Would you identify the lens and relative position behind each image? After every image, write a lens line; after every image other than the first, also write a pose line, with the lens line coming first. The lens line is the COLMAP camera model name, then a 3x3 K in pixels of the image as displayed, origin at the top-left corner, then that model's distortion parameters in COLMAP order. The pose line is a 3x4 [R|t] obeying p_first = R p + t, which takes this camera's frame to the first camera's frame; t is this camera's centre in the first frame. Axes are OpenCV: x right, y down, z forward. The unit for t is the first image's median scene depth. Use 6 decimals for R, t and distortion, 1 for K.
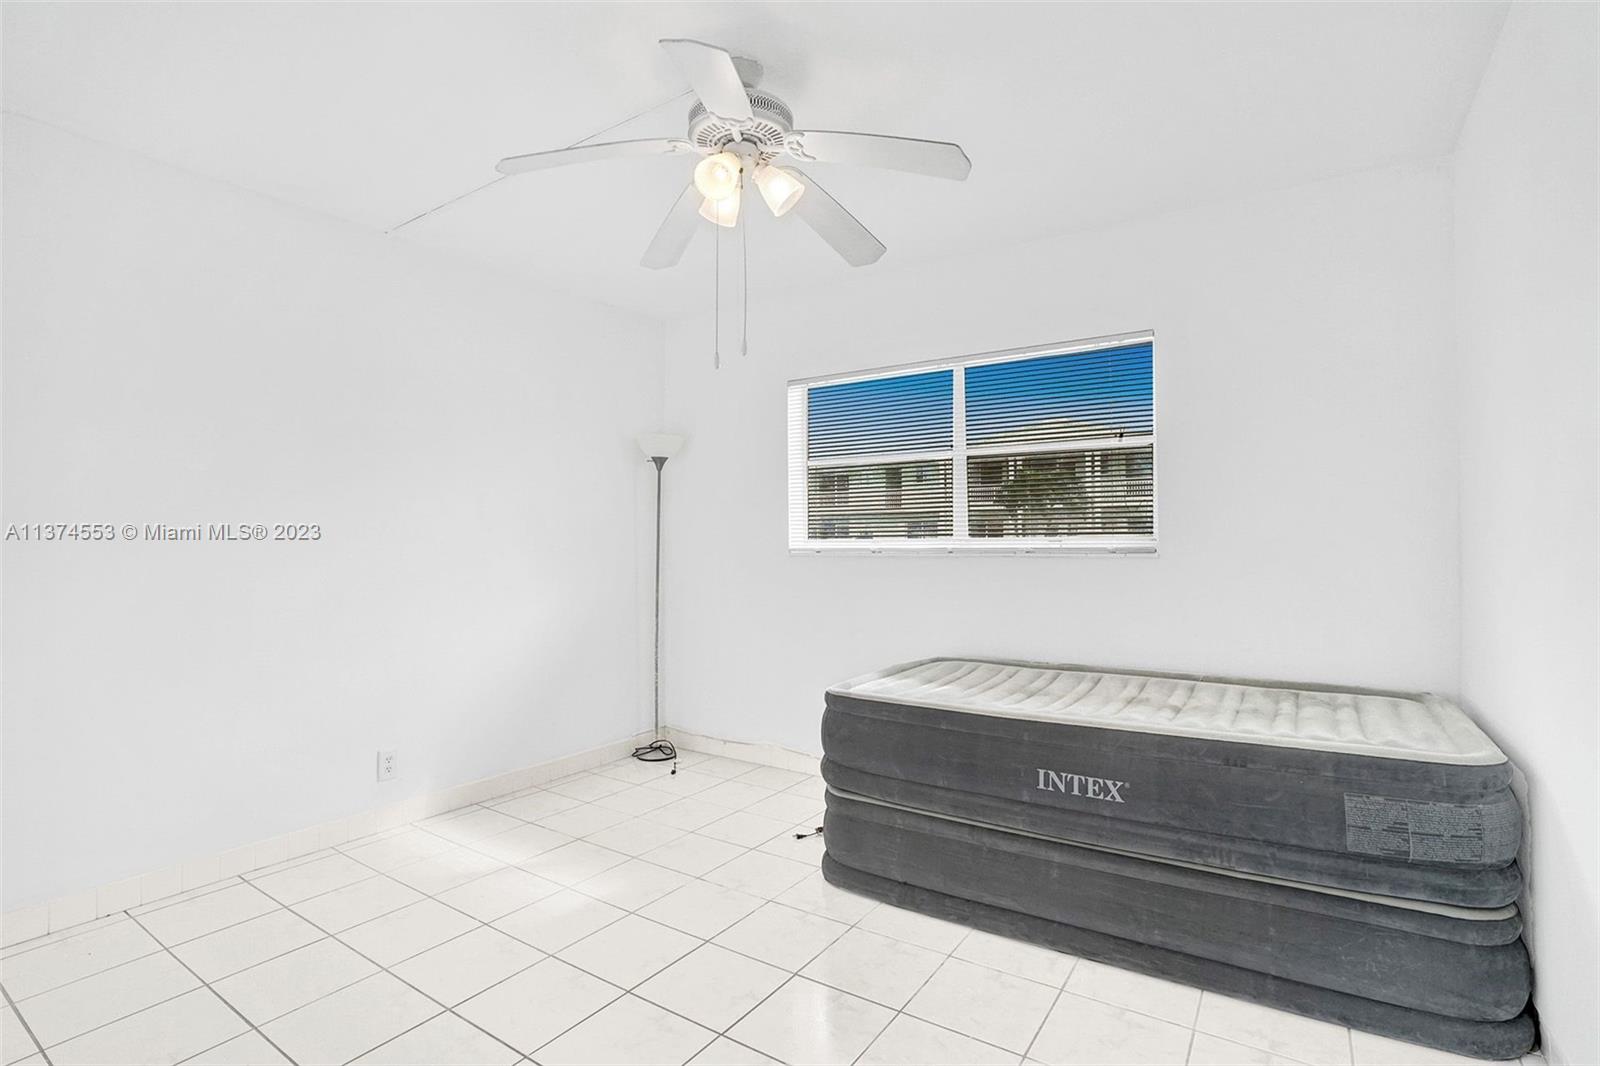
lens RADIAL K [[765.2, 0, 800.0], [0, 765.2, 533.0], [0, 0, 1]] dist [-0.072164, 0.024754]
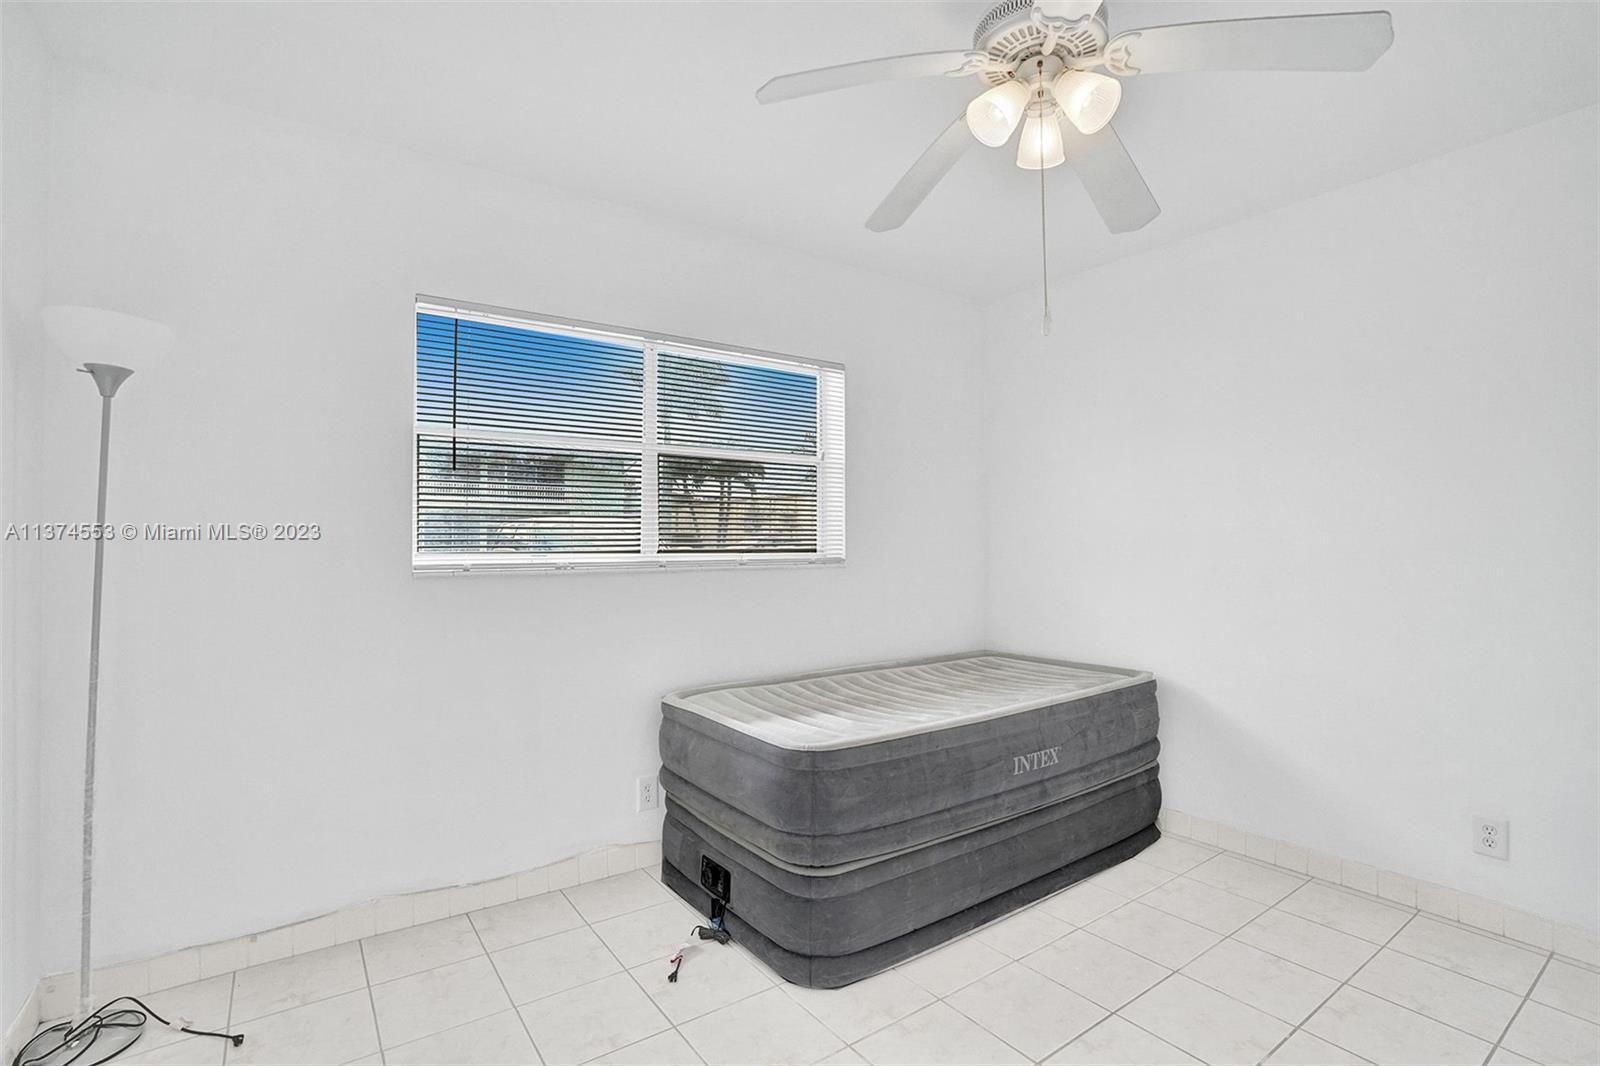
lens RADIAL K [[765.2, 0, 800.0], [0, 765.2, 533.0], [0, 0, 1]] dist [-0.072164, 0.024754]
pose [[0.341491, 0.016056, 0.939748, -0.527674], [-0.014087, 0.999829, -0.011964, -0.003470], [-0.939780, -0.009152, 0.341658, 0.561776]]
